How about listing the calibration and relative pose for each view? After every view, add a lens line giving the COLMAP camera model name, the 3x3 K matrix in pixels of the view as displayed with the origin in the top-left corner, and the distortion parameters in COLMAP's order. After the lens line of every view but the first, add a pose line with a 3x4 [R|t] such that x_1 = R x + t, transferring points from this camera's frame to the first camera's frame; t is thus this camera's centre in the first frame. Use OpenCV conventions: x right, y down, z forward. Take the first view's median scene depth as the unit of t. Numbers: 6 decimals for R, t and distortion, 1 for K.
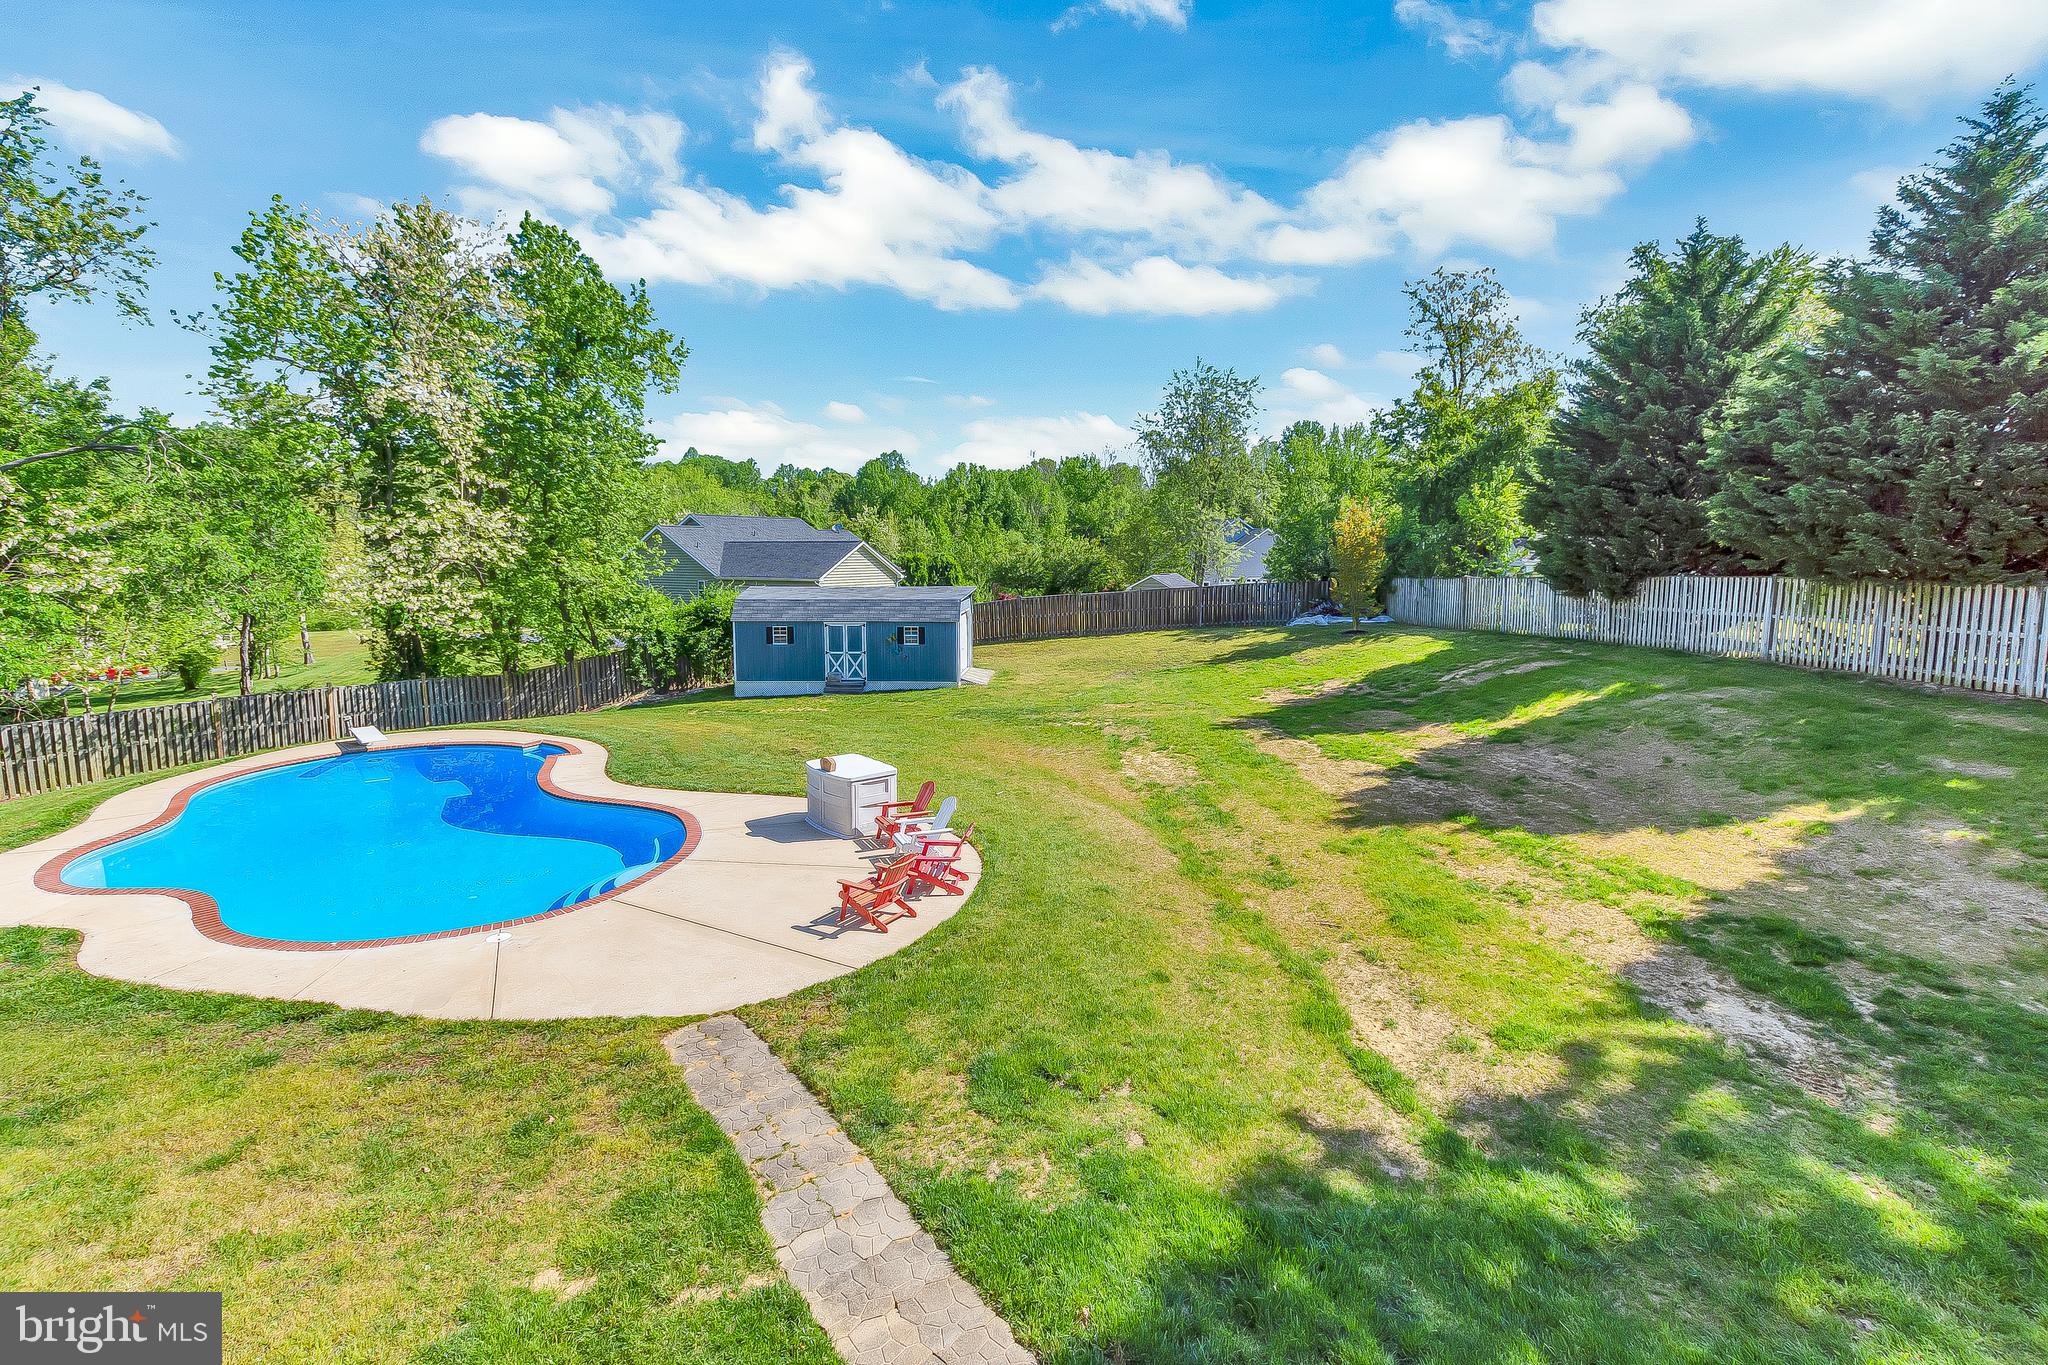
lens RADIAL K [[892.6, 0, 1059.4], [0, 892.6, 642.0], [0, 0, 1]] dist [0.009725, 0.000002]
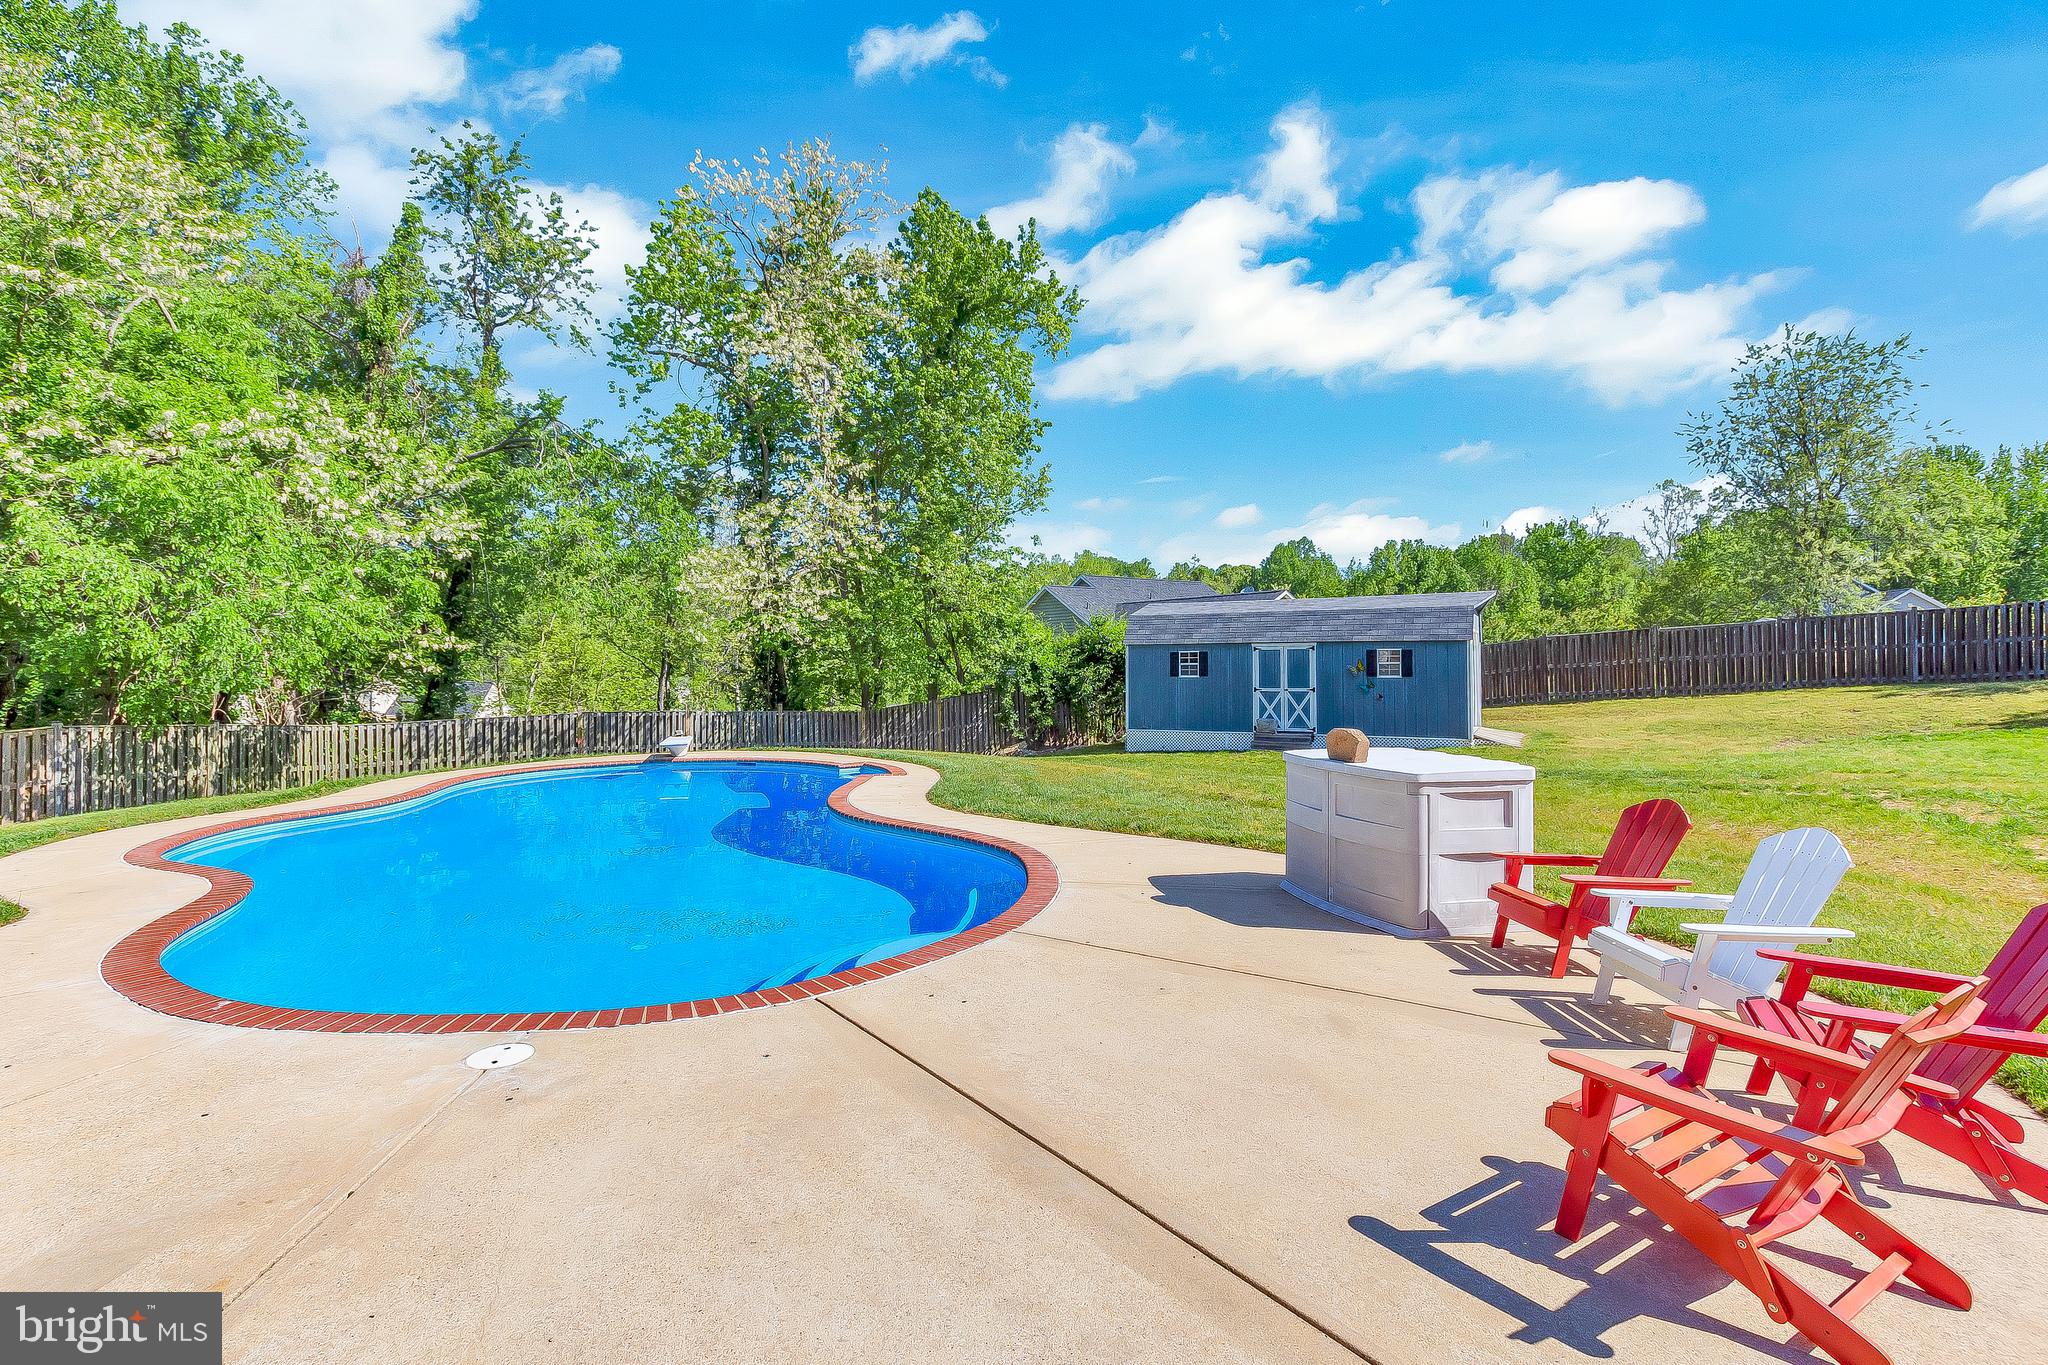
lens RADIAL K [[987.3, 0, 1007.4], [0, 987.3, 630.9], [0, 0, 1]] dist [0.011228, -0.000278]
pose [[0.893279, -0.018602, -0.449117, -0.092002], [-0.042311, 0.991228, -0.125211, 0.070328], [0.447507, 0.130851, 0.884656, 0.248711]]
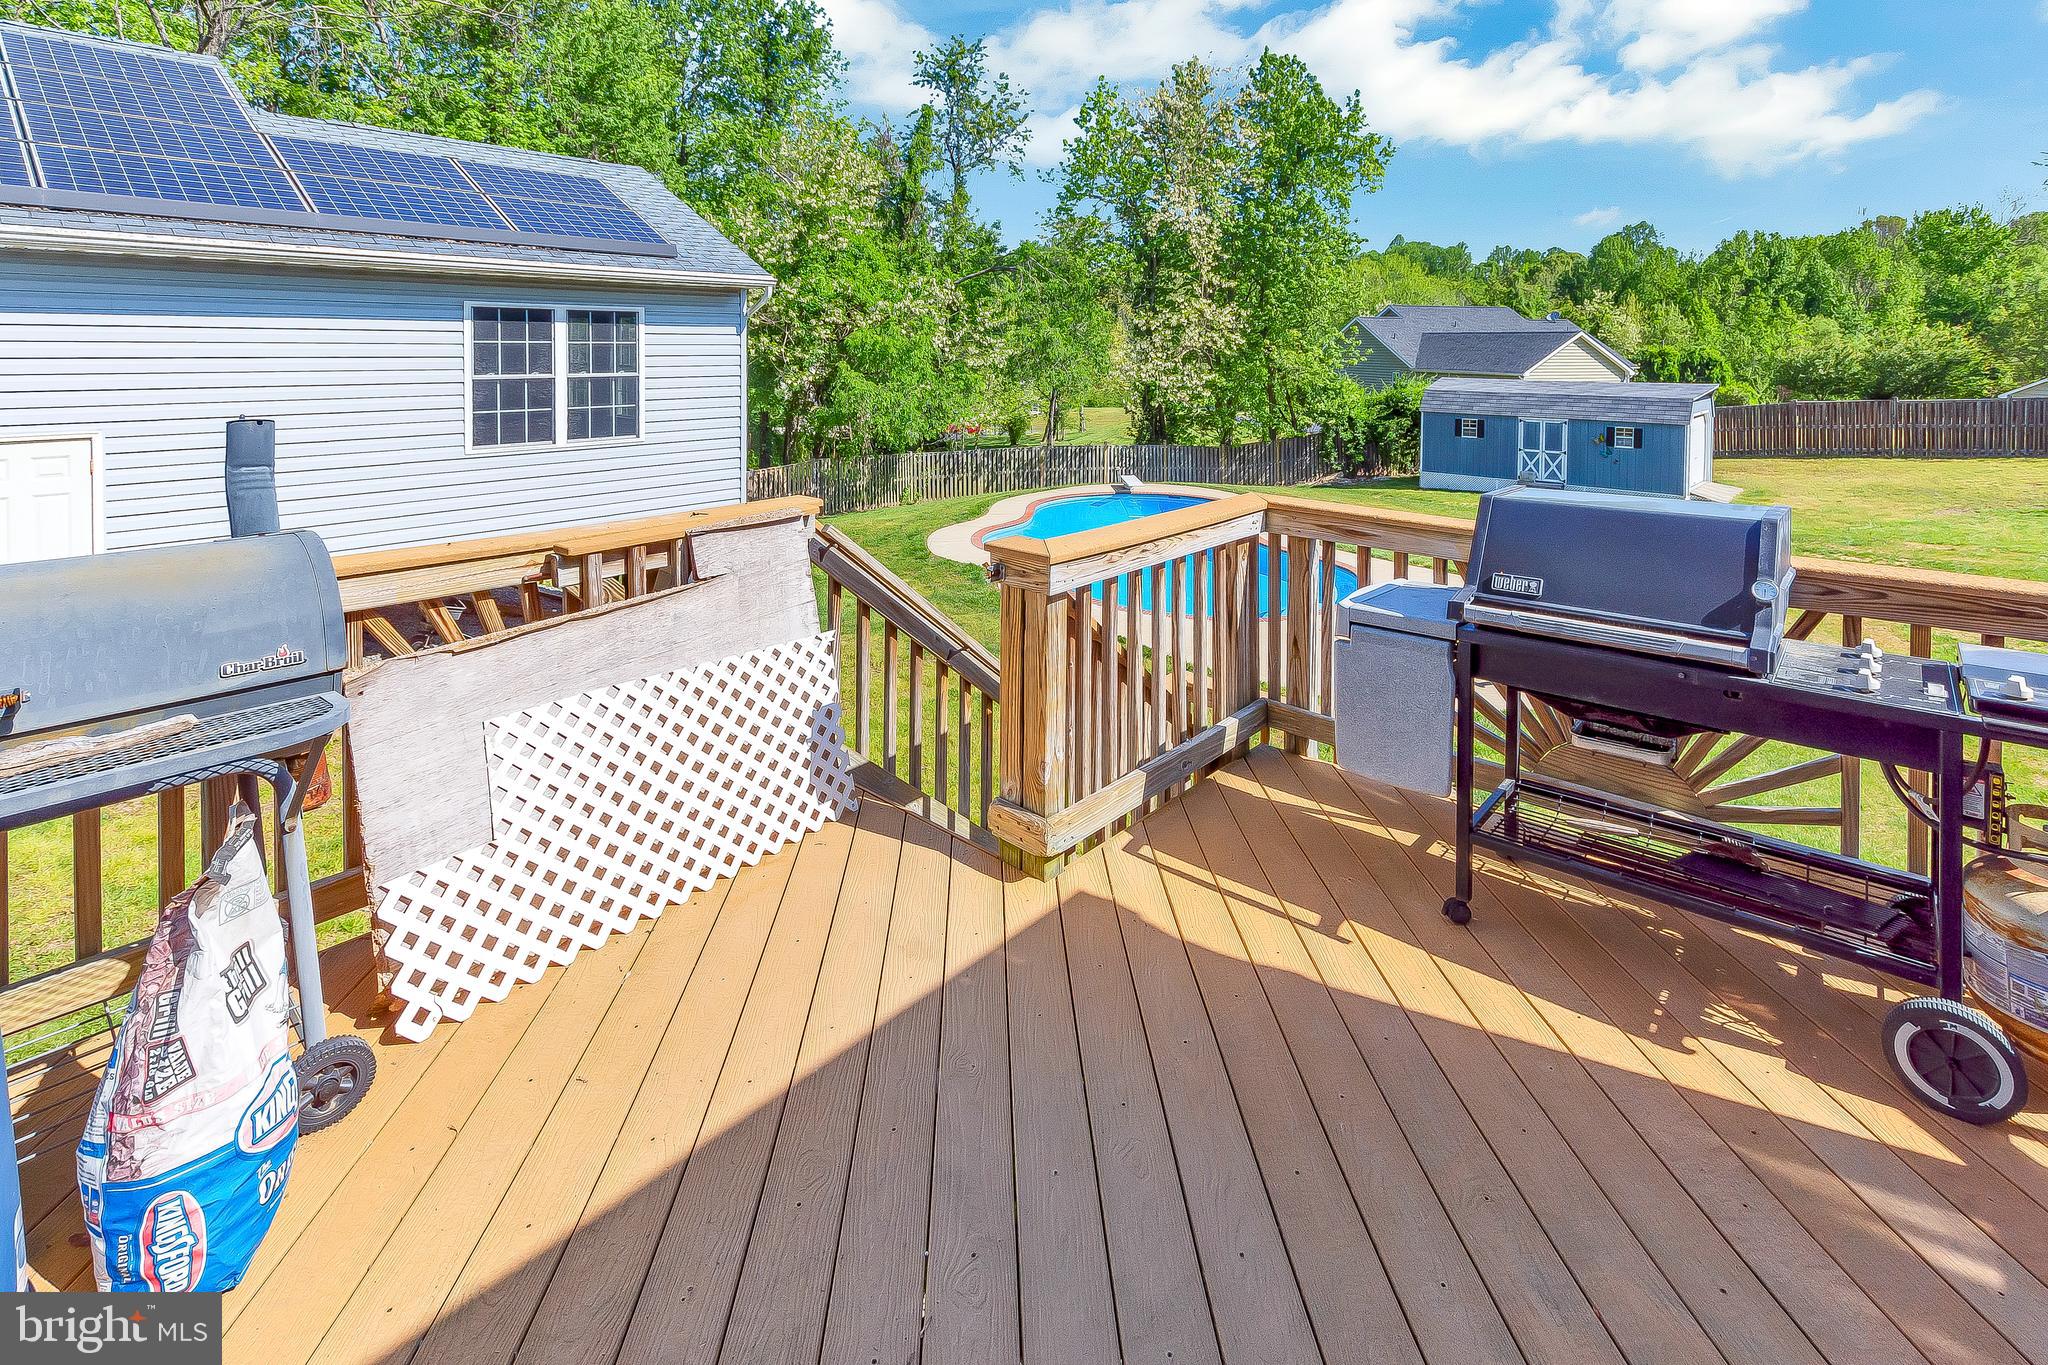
lens RADIAL K [[978.1, 0, 1057.6], [0, 978.1, 380.0], [0, 0, 1]] dist [0.019229, -0.000386]
pose [[0.753803, 0.029983, -0.656416, 0.047396], [-0.072320, 0.996675, -0.037525, 0.012967], [0.653108, 0.075758, 0.753466, -0.096136]]
